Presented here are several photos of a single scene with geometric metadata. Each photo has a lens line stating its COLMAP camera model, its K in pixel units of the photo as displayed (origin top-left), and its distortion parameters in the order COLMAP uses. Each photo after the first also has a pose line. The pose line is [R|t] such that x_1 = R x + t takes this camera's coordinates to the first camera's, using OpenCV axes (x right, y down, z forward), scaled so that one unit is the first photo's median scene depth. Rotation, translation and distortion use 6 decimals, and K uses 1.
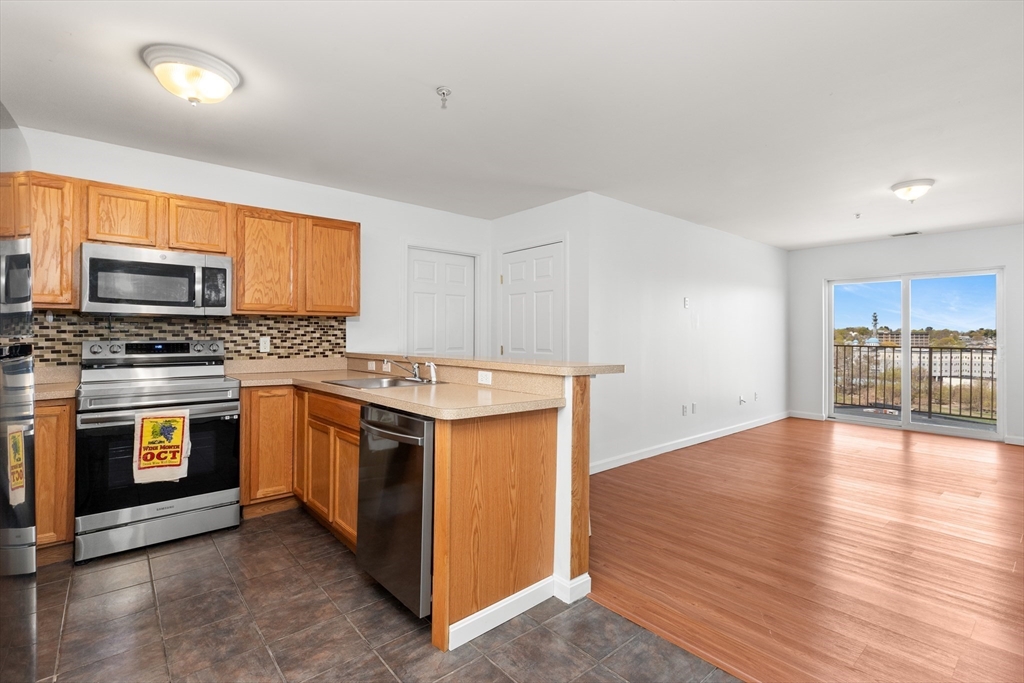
lens RADIAL K [[463.8, 0, 518.2], [0, 463.8, 321.8], [0, 0, 1]] dist [0.000821, 0.000574]
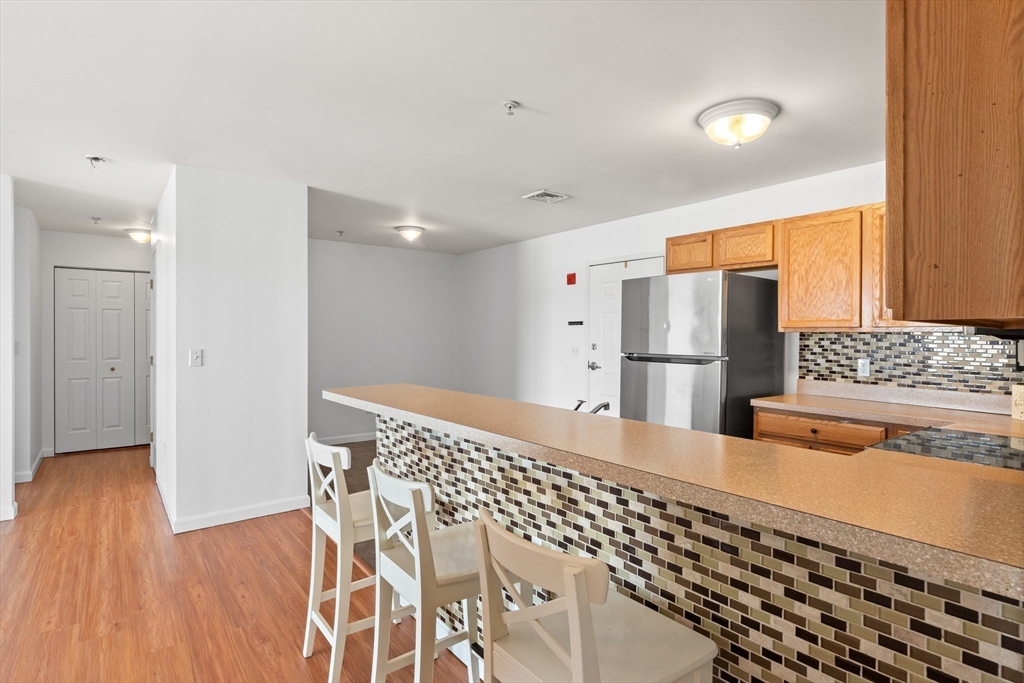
lens RADIAL K [[530.7, 0, 512.8], [0, 530.7, 345.2], [0, 0, 1]] dist [-0.006122, 0.000142]
pose [[-0.998657, -0.004039, 0.051645, -0.143525], [-0.004939, 0.999838, -0.017306, 0.007032], [-0.051566, -0.017538, -0.998516, 1.285072]]
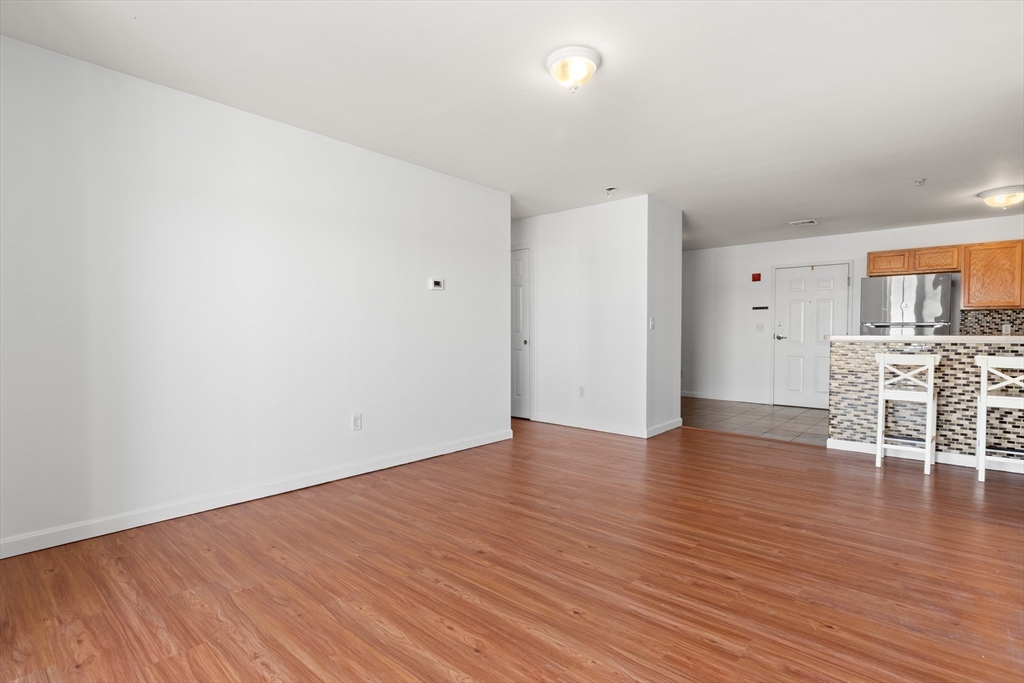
lens RADIAL K [[498.3, 0, 514.7], [0, 498.3, 358.9], [0, 0, 1]] dist [0.001391, -0.000646]
pose [[-0.989025, 0.007311, -0.147569, 1.015037], [0.004940, 0.999853, 0.016426, 0.084560], [0.147668, 0.015517, -0.988915, 1.641405]]
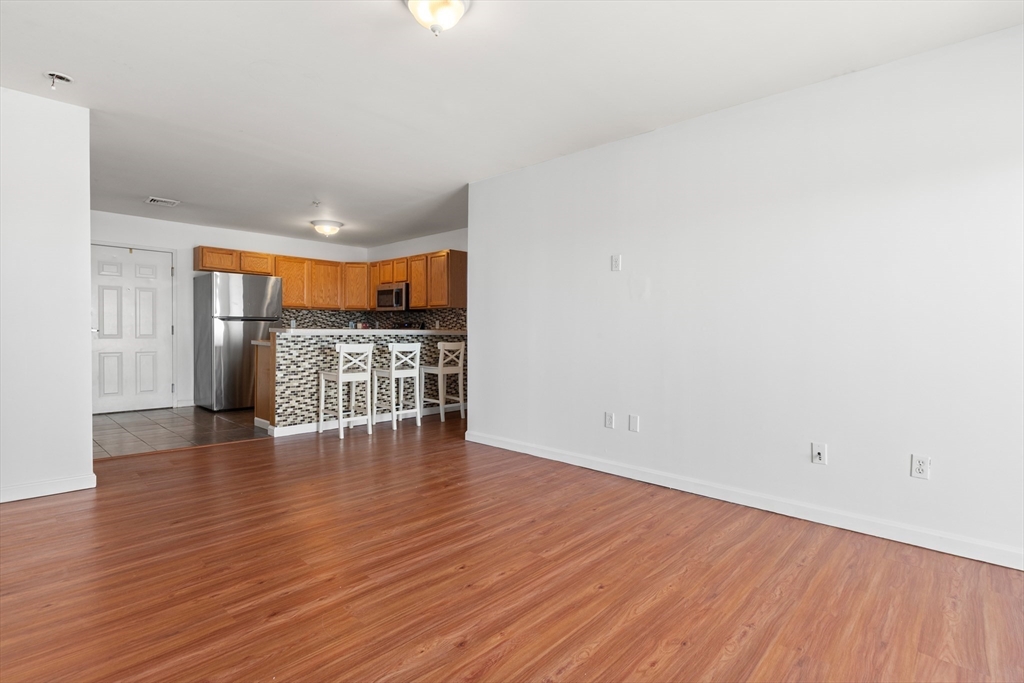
lens RADIAL K [[498.3, 0, 517.1], [0, 498.3, 332.6], [0, 0, 1]] dist [0.001391, -0.000646]
pose [[0.116868, 0.006278, -0.993128, 1.402303], [0.024306, 0.999662, 0.009180, 0.064876], [0.992850, -0.025211, 0.116676, 1.019088]]
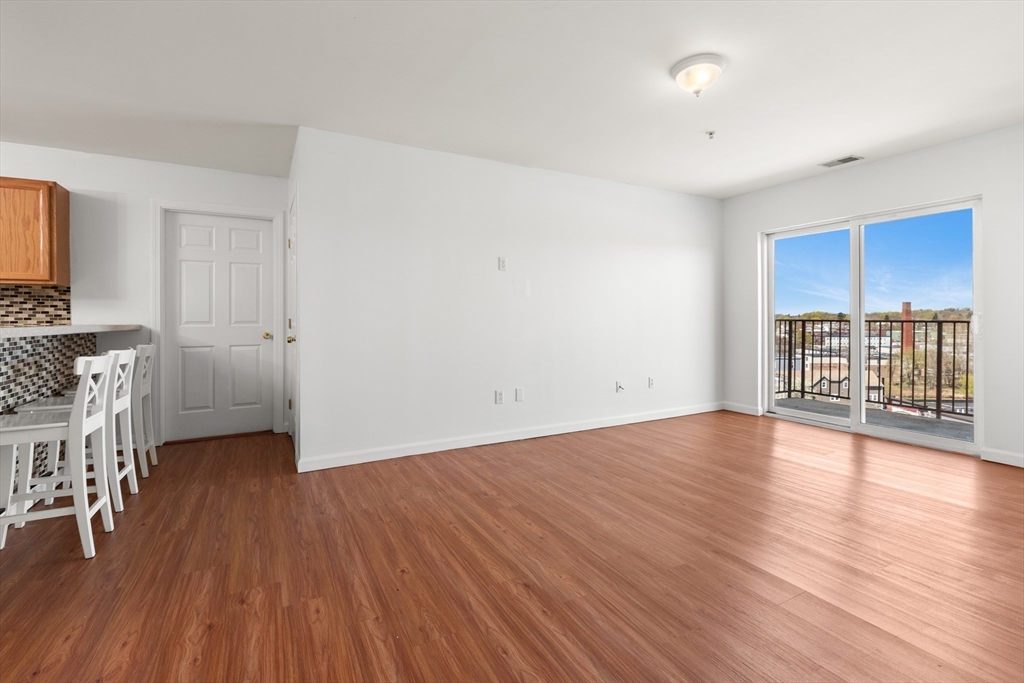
lens RADIAL K [[463.8, 0, 513.8], [0, 463.8, 315.5], [0, 0, 1]] dist [0.000821, 0.000574]
pose [[0.978297, -0.006217, -0.207112, 0.719690], [0.011869, 0.999590, 0.026057, 0.035512], [0.206865, -0.027950, 0.977970, 0.289159]]
